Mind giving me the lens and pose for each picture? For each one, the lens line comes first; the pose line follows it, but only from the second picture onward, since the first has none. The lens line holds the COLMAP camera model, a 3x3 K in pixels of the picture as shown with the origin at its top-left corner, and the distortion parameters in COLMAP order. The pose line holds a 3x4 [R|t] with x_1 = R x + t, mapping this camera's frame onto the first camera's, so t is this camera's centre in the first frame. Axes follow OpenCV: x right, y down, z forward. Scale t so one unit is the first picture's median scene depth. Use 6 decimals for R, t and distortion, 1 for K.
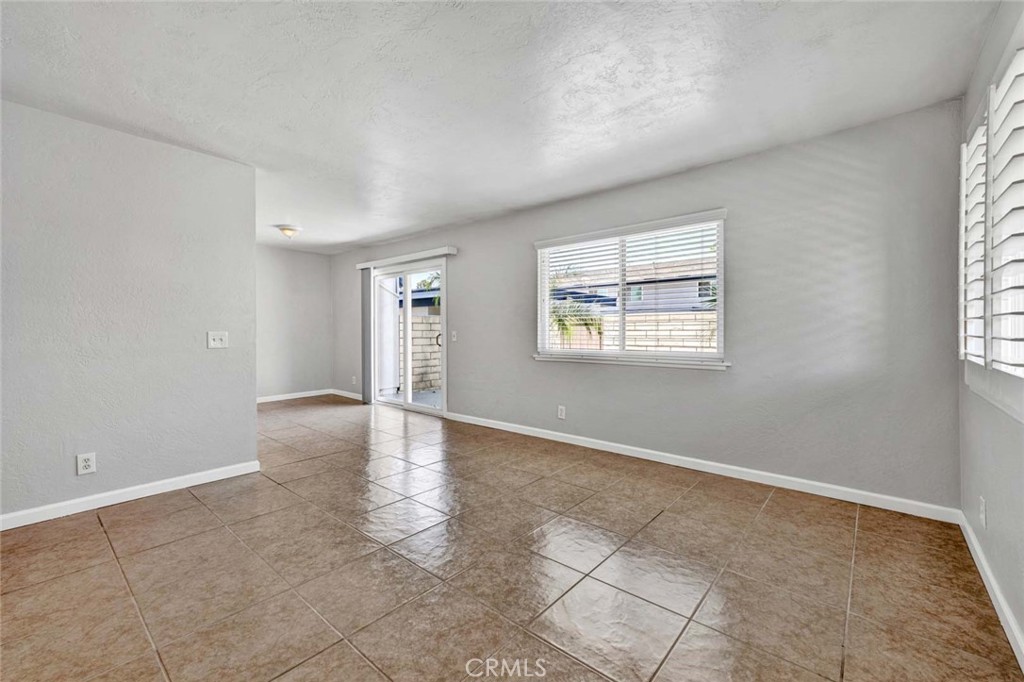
lens RADIAL K [[429.4, 0, 518.5], [0, 429.4, 334.0], [0, 0, 1]] dist [0.022428, 0.000159]
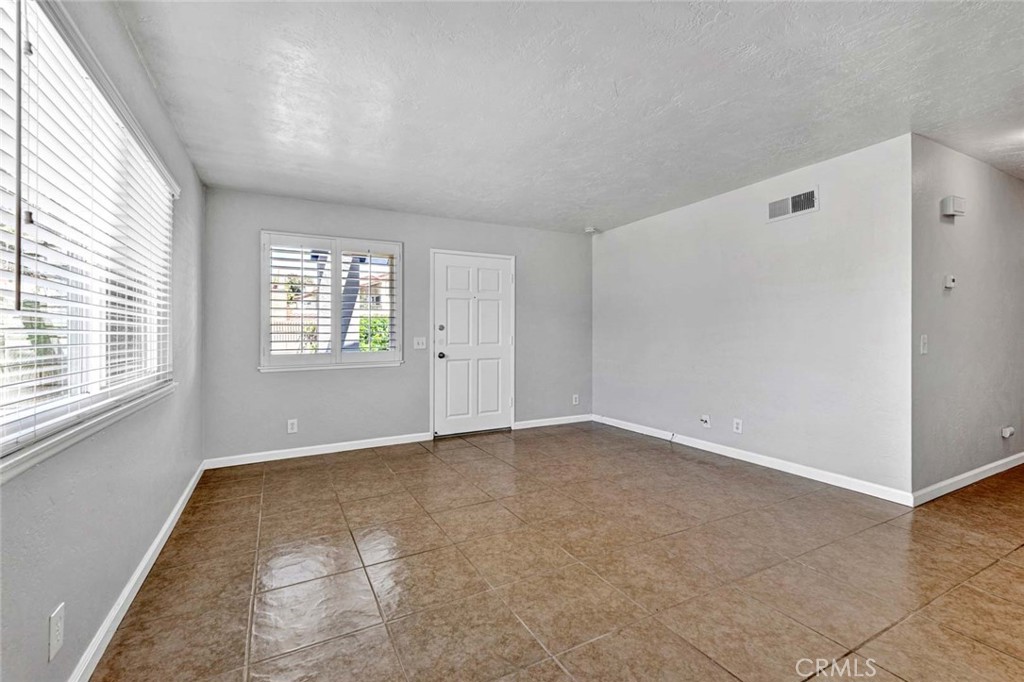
lens RADIAL K [[429.4, 0, 522.4], [0, 429.4, 337.0], [0, 0, 1]] dist [0.022428, 0.000159]
pose [[-0.938854, 0.011097, 0.344135, -0.474522], [0.015020, 0.999849, 0.008736, -0.000696], [-0.343986, 0.013371, -0.938879, 1.928277]]
